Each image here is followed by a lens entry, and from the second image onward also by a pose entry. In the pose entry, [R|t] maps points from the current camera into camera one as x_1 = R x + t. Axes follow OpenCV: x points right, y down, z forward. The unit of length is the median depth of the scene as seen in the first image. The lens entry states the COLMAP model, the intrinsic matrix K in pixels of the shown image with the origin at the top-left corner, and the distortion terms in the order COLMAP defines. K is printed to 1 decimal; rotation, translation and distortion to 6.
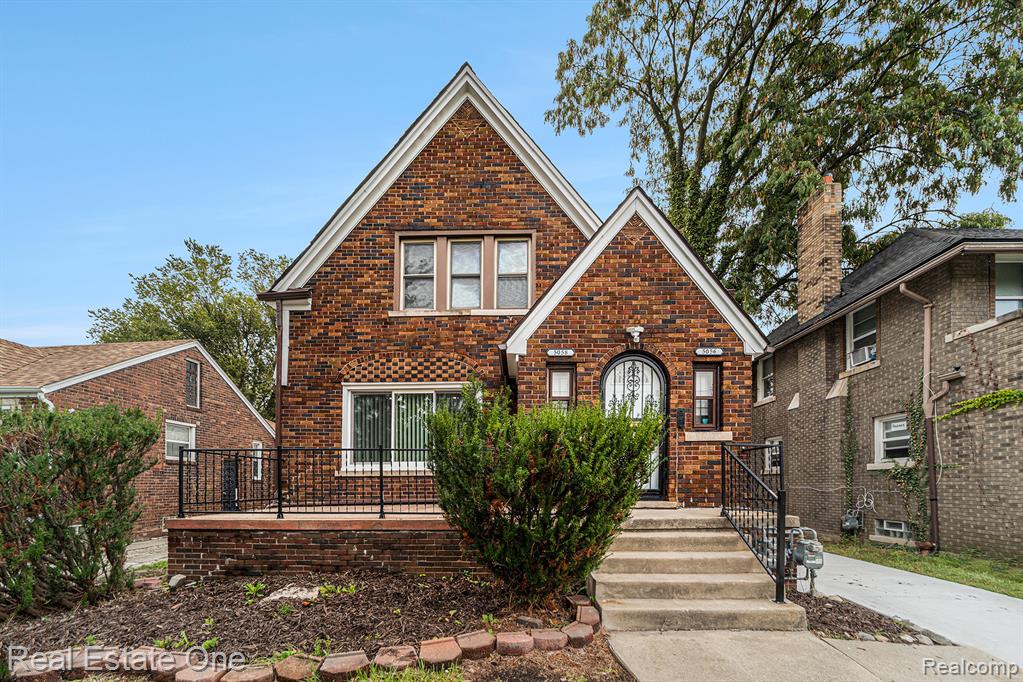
lens RADIAL K [[408.0, 0, 512.7], [0, 408.0, 429.3], [0, 0, 1]] dist [-0.011323, -0.000168]
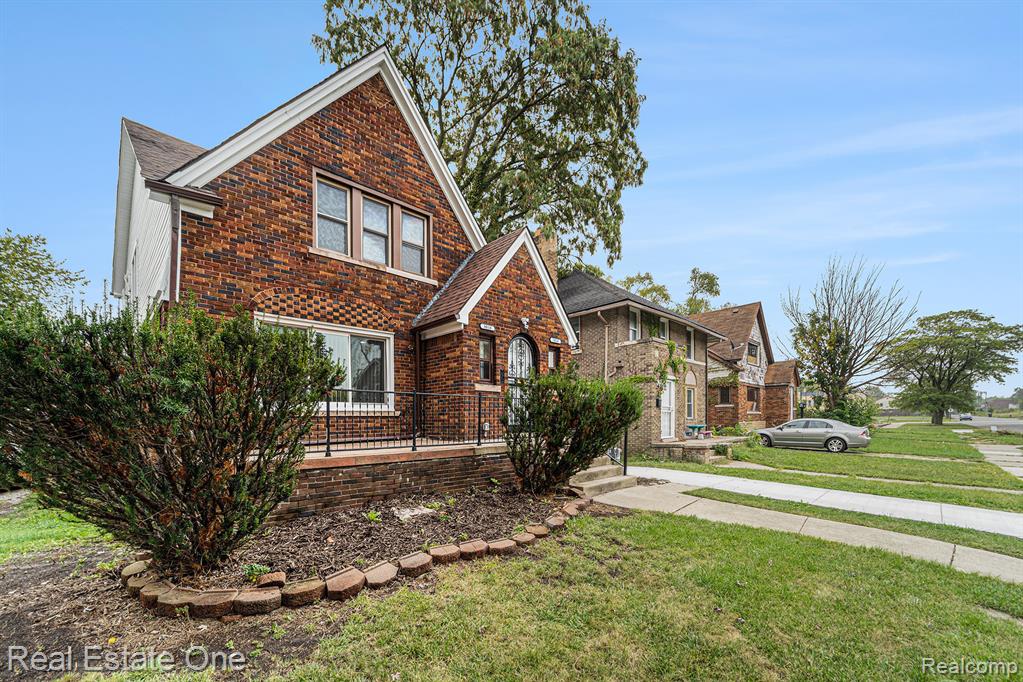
lens RADIAL K [[416.3, 0, 511.5], [0, 416.3, 341.0], [0, 0, 1]] dist [-0.001666, -0.000091]
pose [[0.700532, 0.130005, 0.701679, -0.655480], [-0.080870, 0.991394, -0.102945, -0.000616], [-0.709024, 0.015371, 0.705017, -0.051979]]
